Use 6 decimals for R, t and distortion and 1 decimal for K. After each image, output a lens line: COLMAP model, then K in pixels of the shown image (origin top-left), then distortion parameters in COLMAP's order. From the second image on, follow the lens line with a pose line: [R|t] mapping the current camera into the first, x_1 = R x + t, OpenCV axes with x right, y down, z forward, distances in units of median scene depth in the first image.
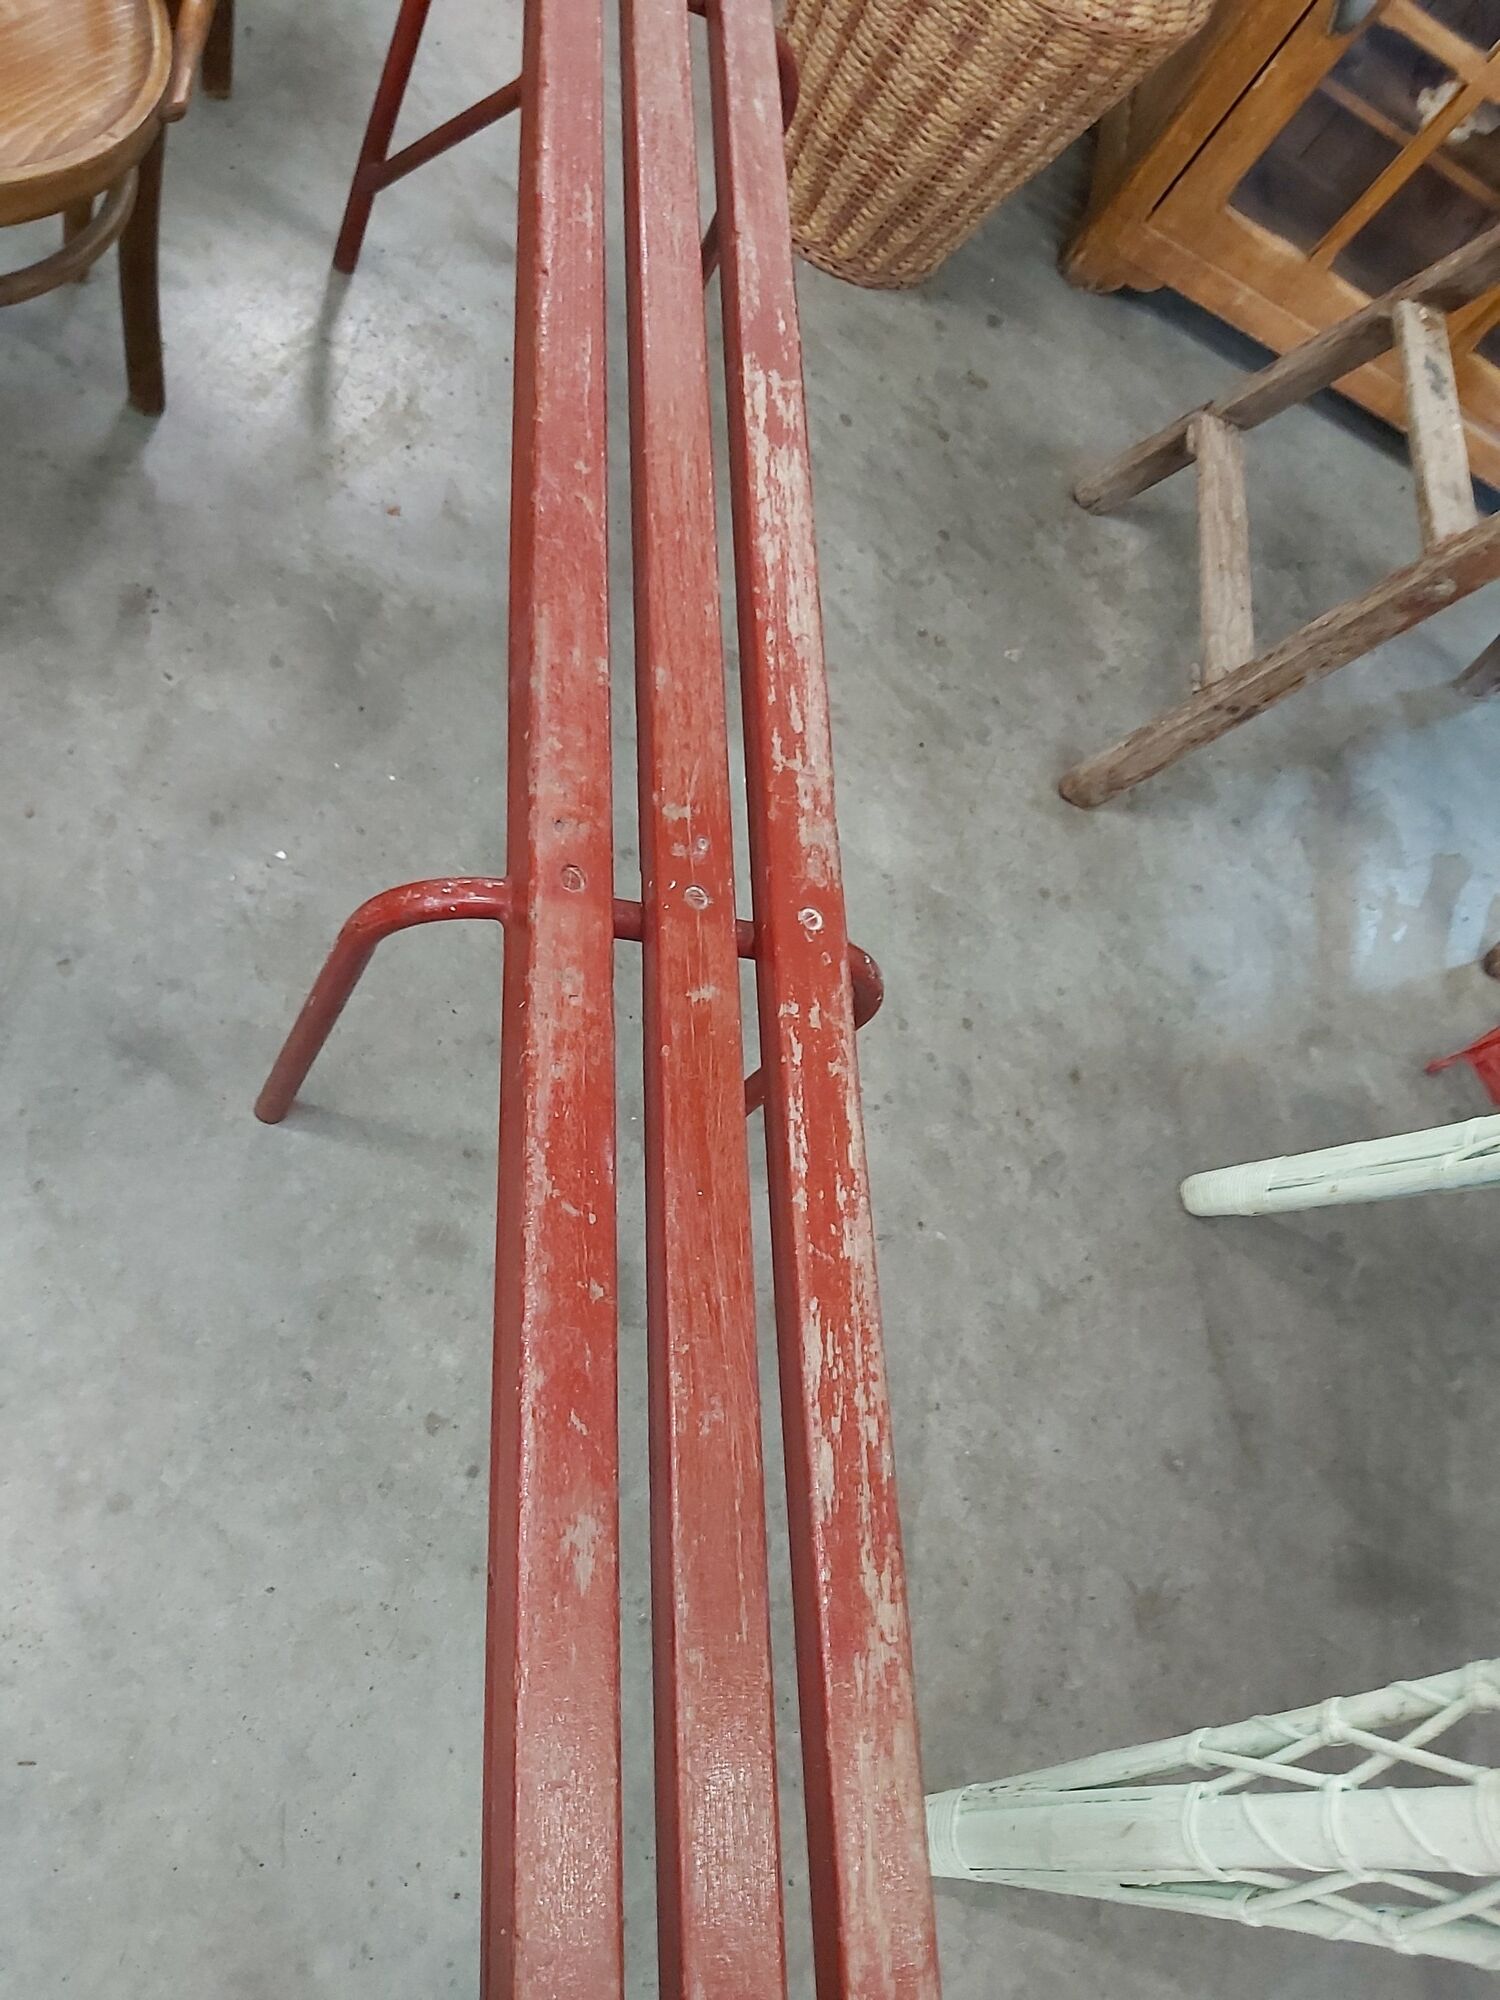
lens RADIAL K [[1553.9, 0, 750.0], [0, 1553.9, 1000.0], [0, 0, 1]] dist [0.095367, -0.192049]
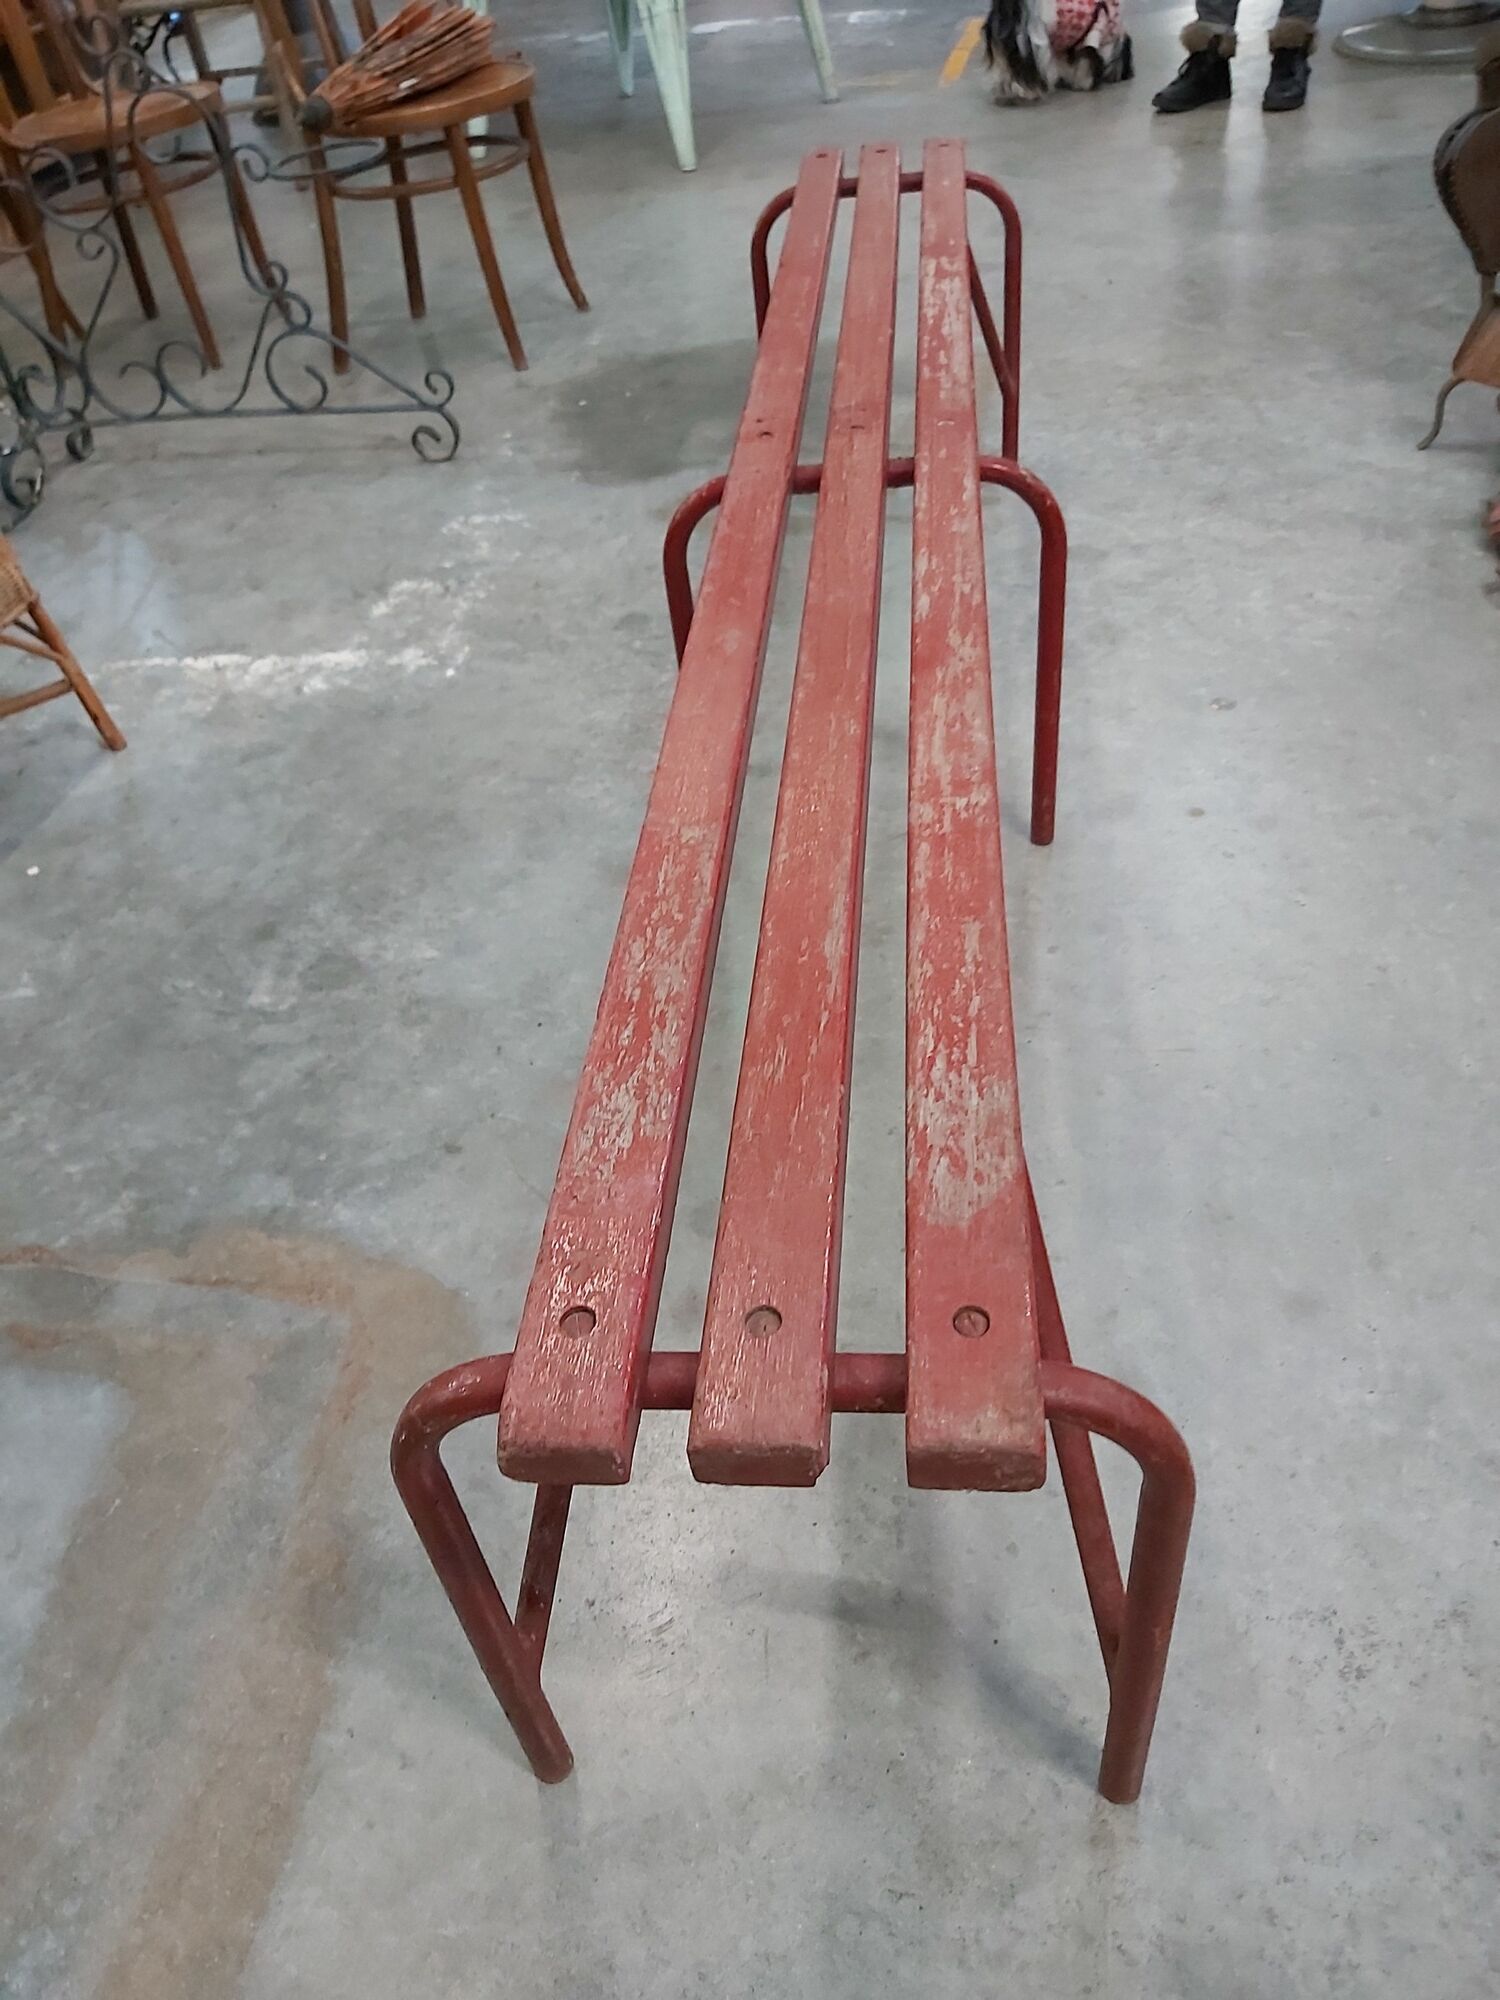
lens RADIAL K [[1554.1, 0, 750.0], [0, 1554.1, 1000.0], [0, 0, 1]] dist [0.108396, -0.189520]
pose [[0.846274, -0.307541, -0.435016, 0.229558], [0.098548, 0.892828, -0.439483, 0.671579], [0.523553, 0.329053, 0.785885, -0.017957]]
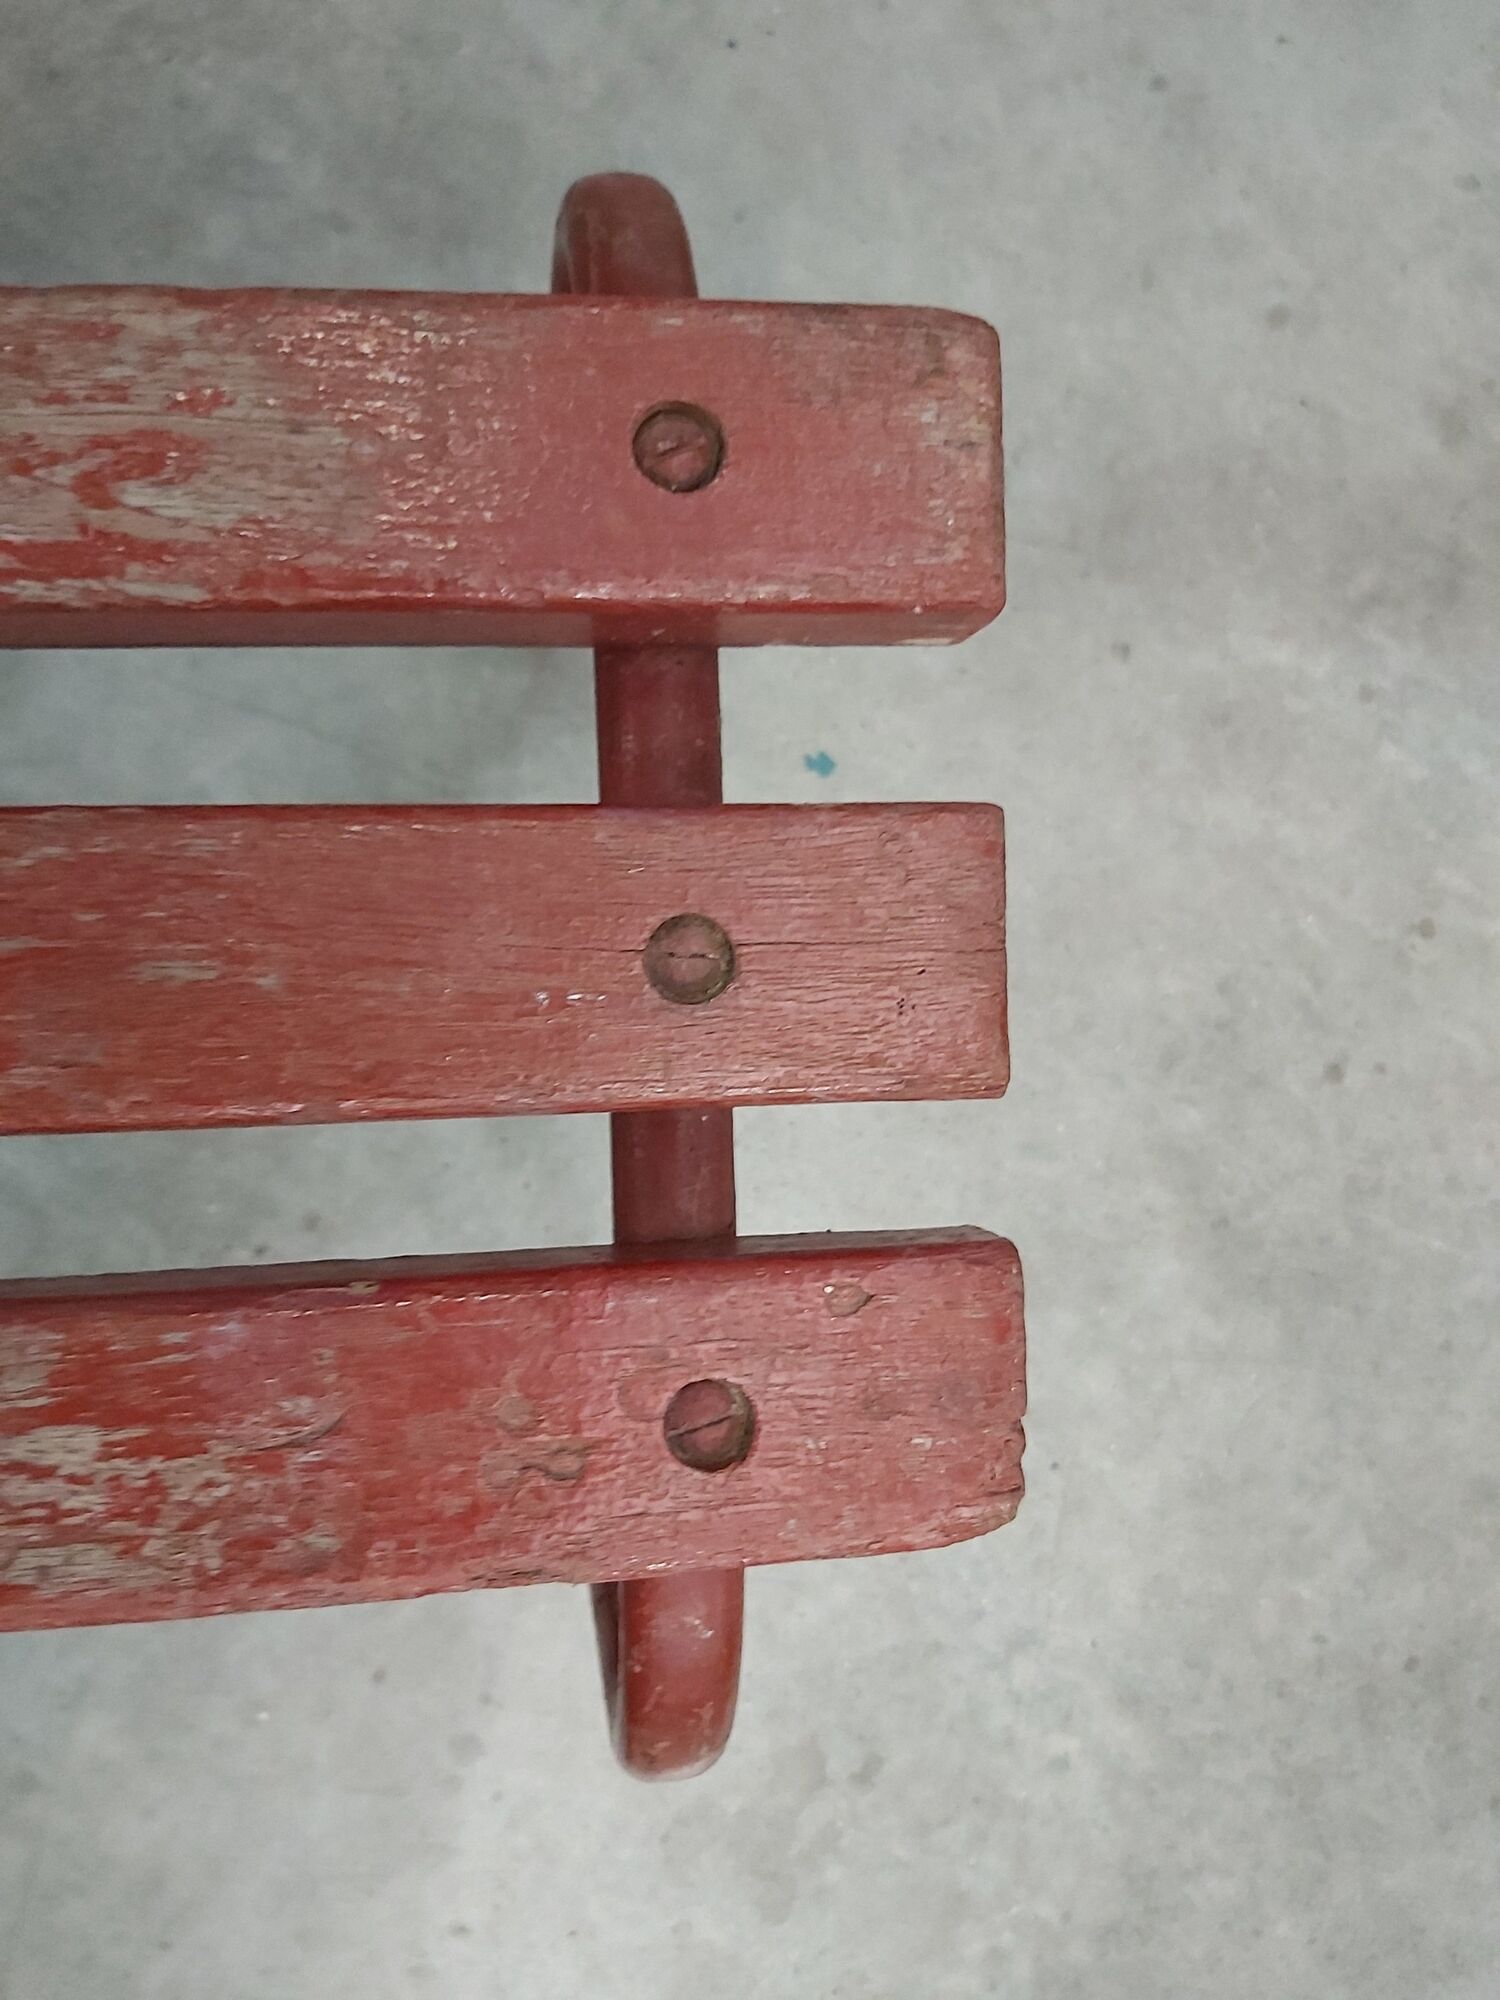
lens RADIAL K [[1553.9, 0, 750.0], [0, 1553.9, 1000.0], [0, 0, 1]] dist [0.095367, -0.192049]
pose [[0.079588, -0.906730, -0.414132, 0.079422], [0.835034, -0.166252, 0.524480, 0.464138], [-0.544412, -0.387557, 0.743919, 0.228256]]
